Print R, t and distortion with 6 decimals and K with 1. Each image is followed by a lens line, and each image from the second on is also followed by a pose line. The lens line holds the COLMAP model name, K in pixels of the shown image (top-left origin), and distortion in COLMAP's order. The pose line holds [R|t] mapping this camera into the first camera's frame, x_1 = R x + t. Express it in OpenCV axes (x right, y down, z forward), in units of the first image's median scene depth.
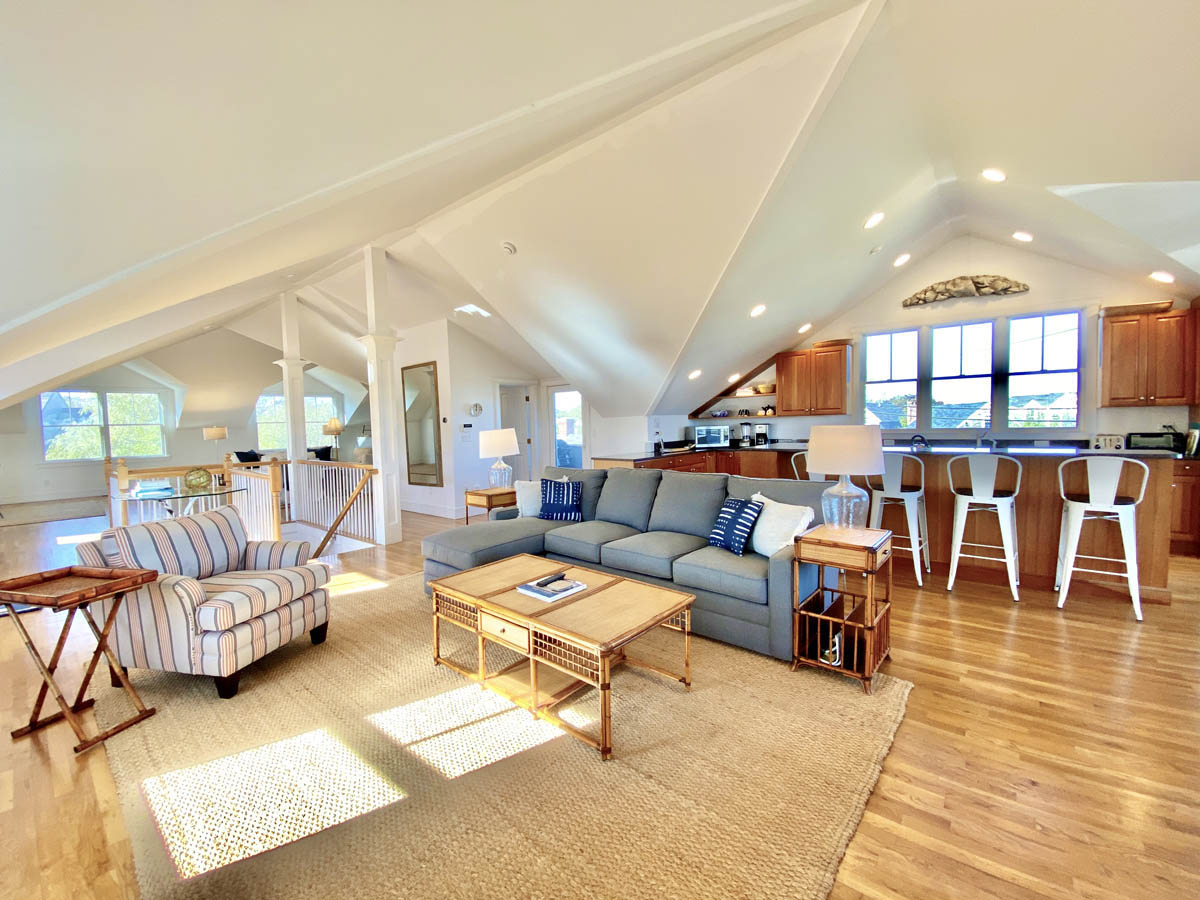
lens RADIAL K [[477.6, 0, 600.0], [0, 477.6, 450.0], [0, 0, 1]] dist [-0.042384, -0.000138]
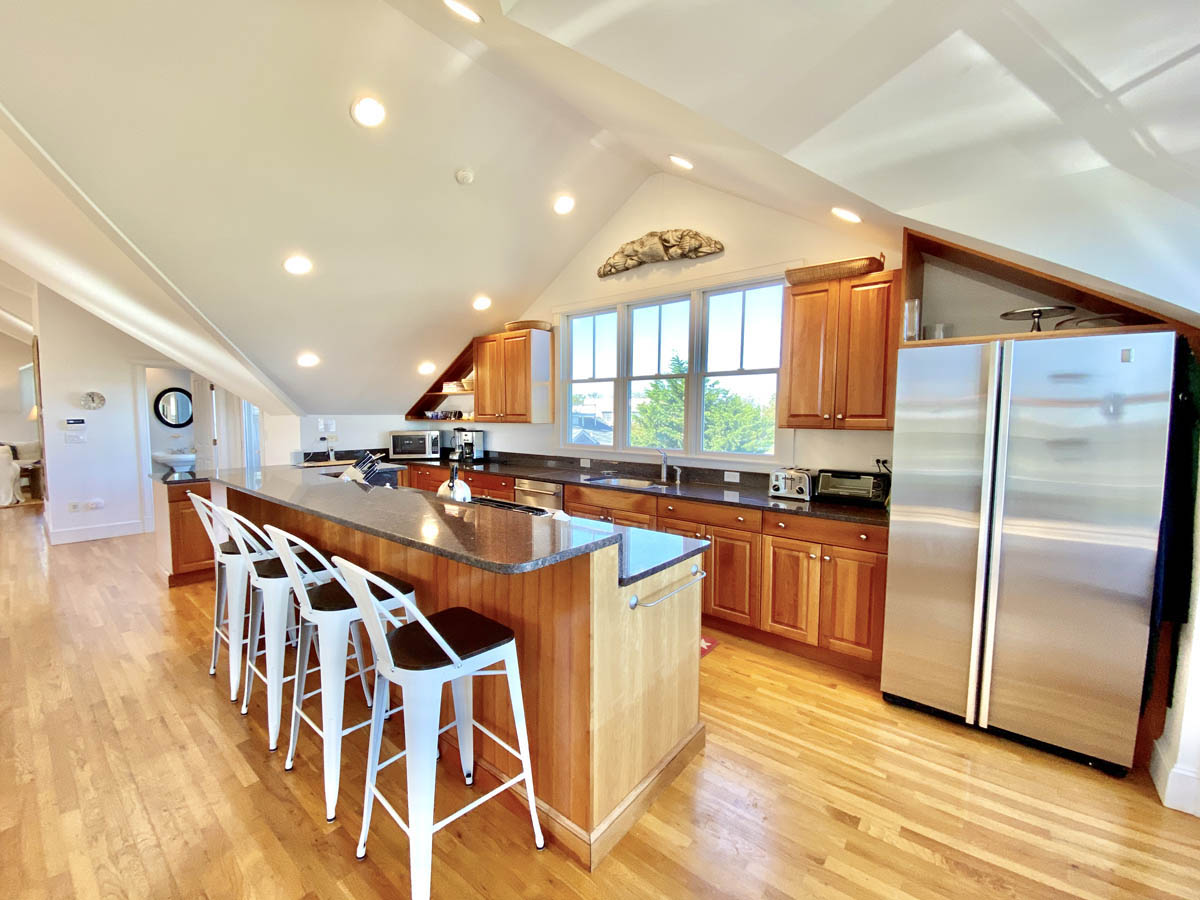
lens RADIAL K [[486.9, 0, 600.0], [0, 486.9, 450.0], [0, 0, 1]] dist [0.000624, -0.000042]
pose [[0.999101, 0.028793, 0.031105, 0.690798], [-0.029343, 0.999419, 0.017367, -0.056257], [-0.030587, -0.018264, 0.999365, 0.259113]]
